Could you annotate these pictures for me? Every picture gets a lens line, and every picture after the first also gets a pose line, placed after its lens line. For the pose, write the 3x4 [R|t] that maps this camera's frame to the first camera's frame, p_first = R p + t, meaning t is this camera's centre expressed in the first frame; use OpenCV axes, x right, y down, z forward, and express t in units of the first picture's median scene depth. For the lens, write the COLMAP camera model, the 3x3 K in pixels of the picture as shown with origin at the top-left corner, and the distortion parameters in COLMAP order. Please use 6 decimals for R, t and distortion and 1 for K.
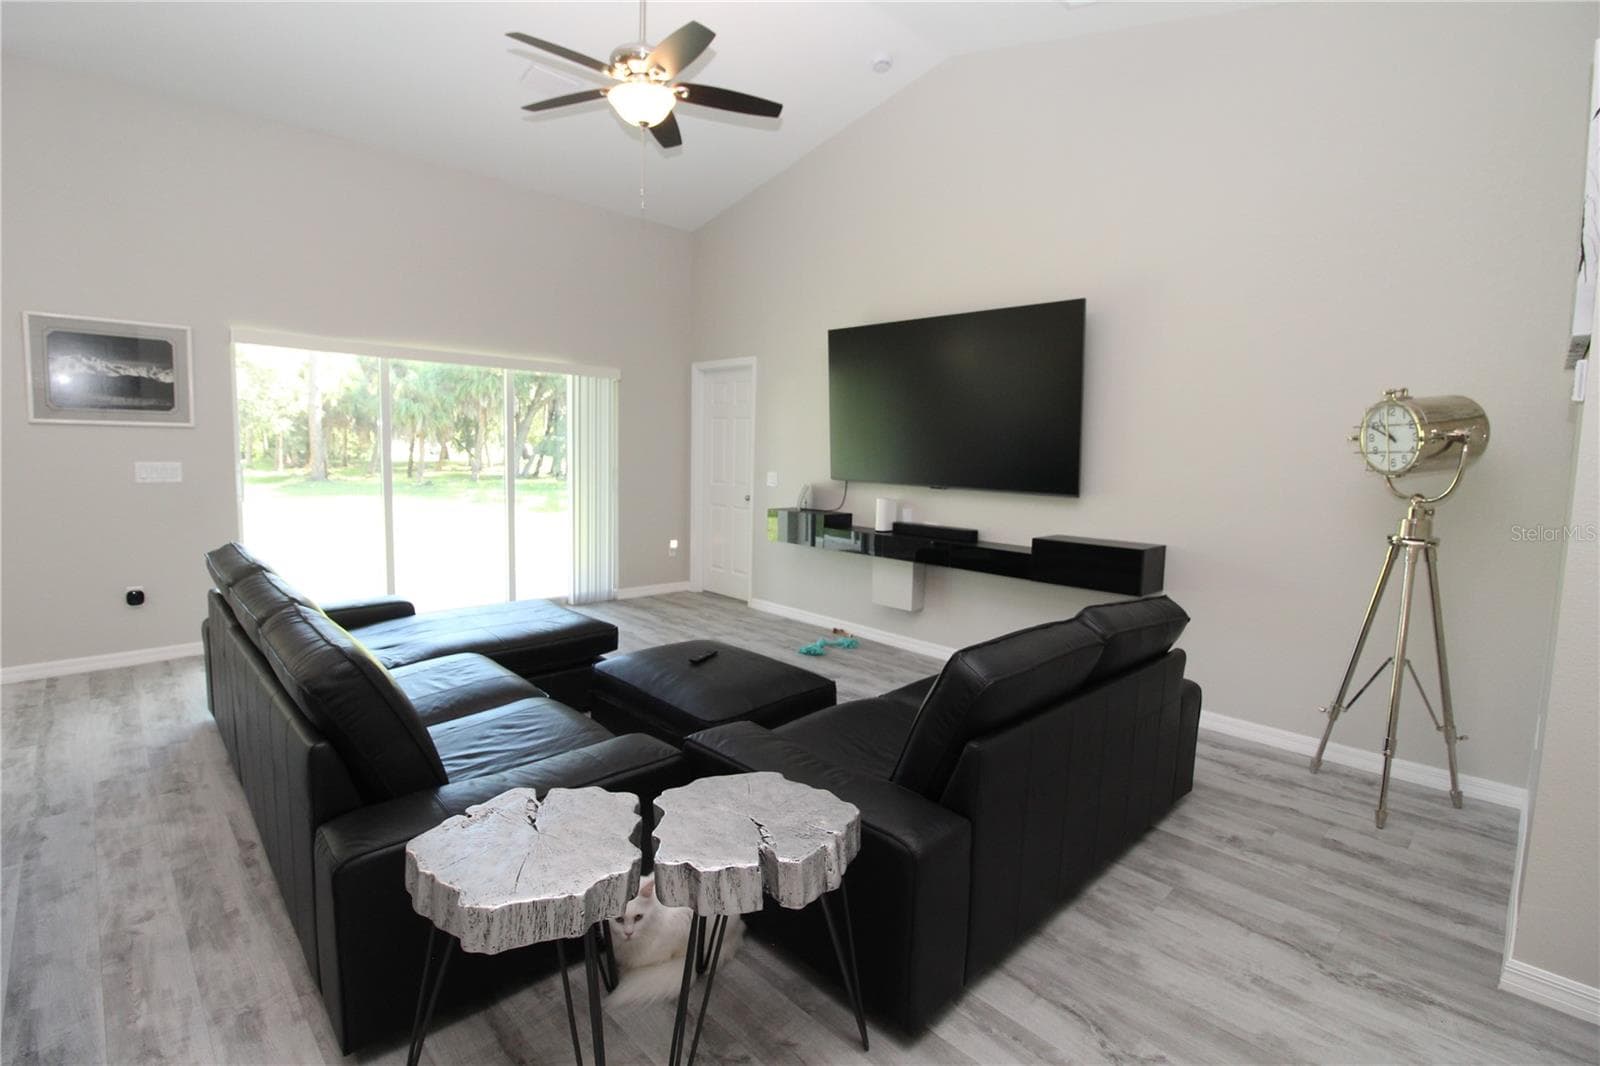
lens RADIAL K [[736.5, 0, 798.9], [0, 736.5, 524.6], [0, 0, 1]] dist [-0.002451, -0.000075]
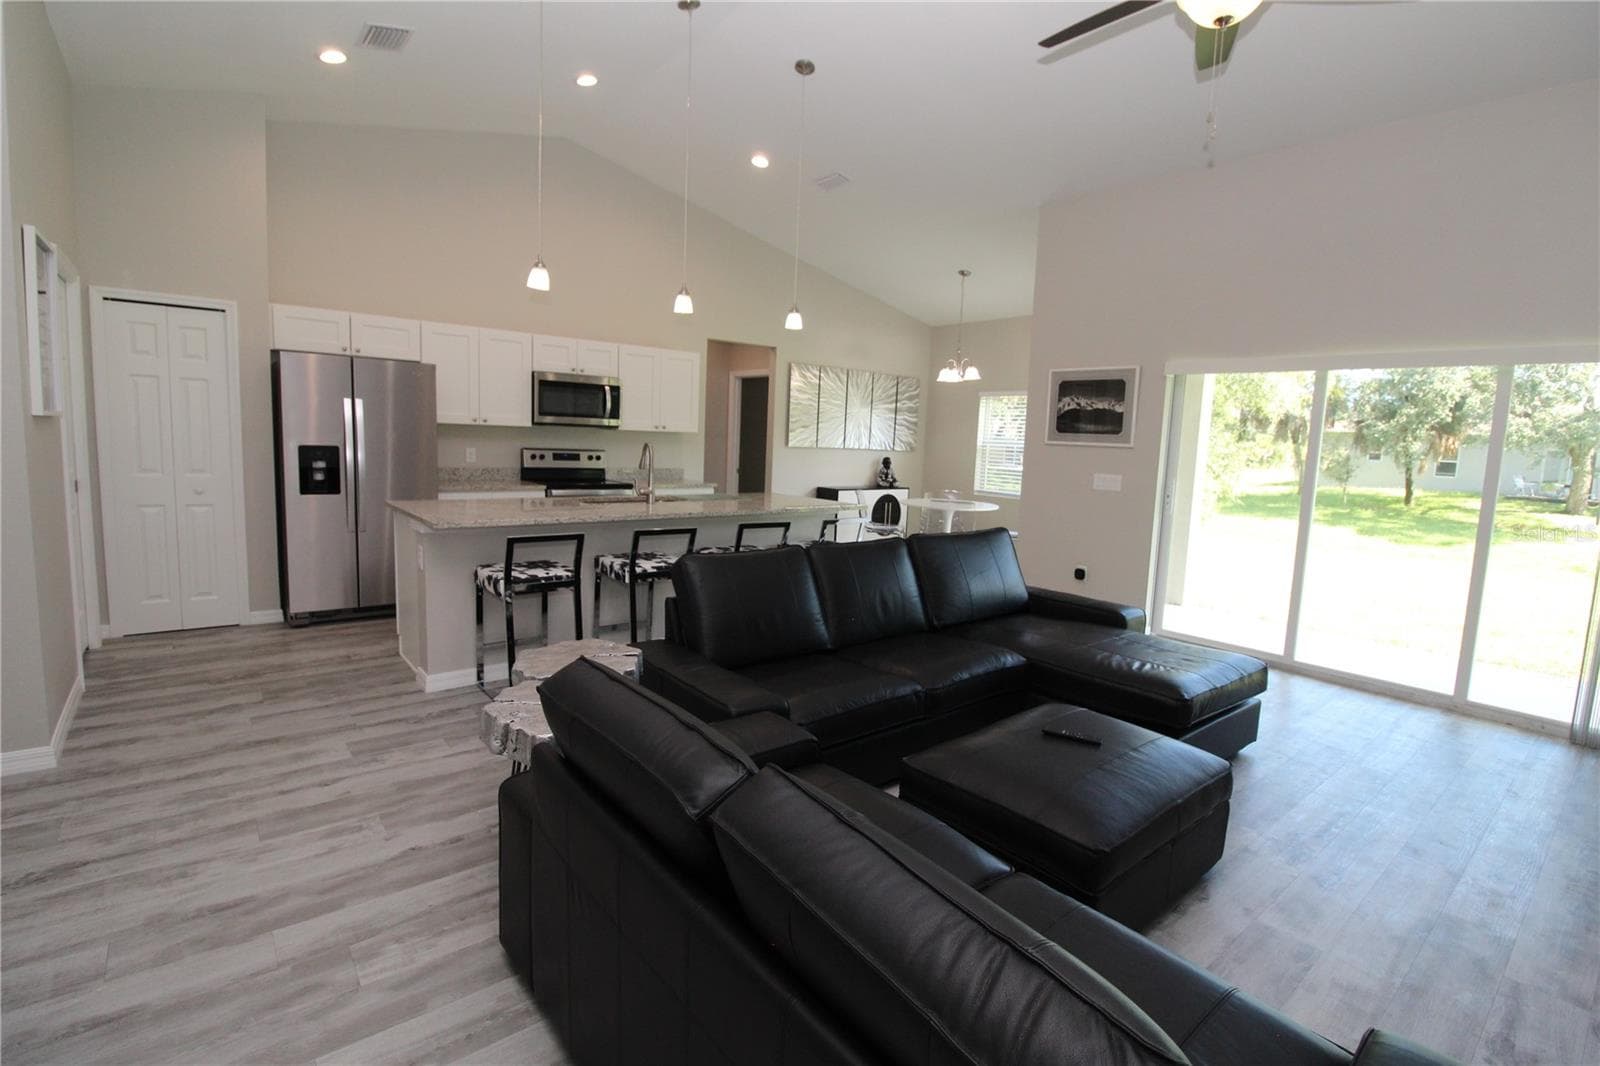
lens RADIAL K [[736.5, 0, 798.7], [0, 736.5, 524.9], [0, 0, 1]] dist [-0.002451, -0.000075]
pose [[-0.068011, 0.093754, -0.993270, 0.468188], [-0.150390, 0.983236, 0.103104, -0.049928], [0.986285, 0.156390, -0.052772, 0.554696]]
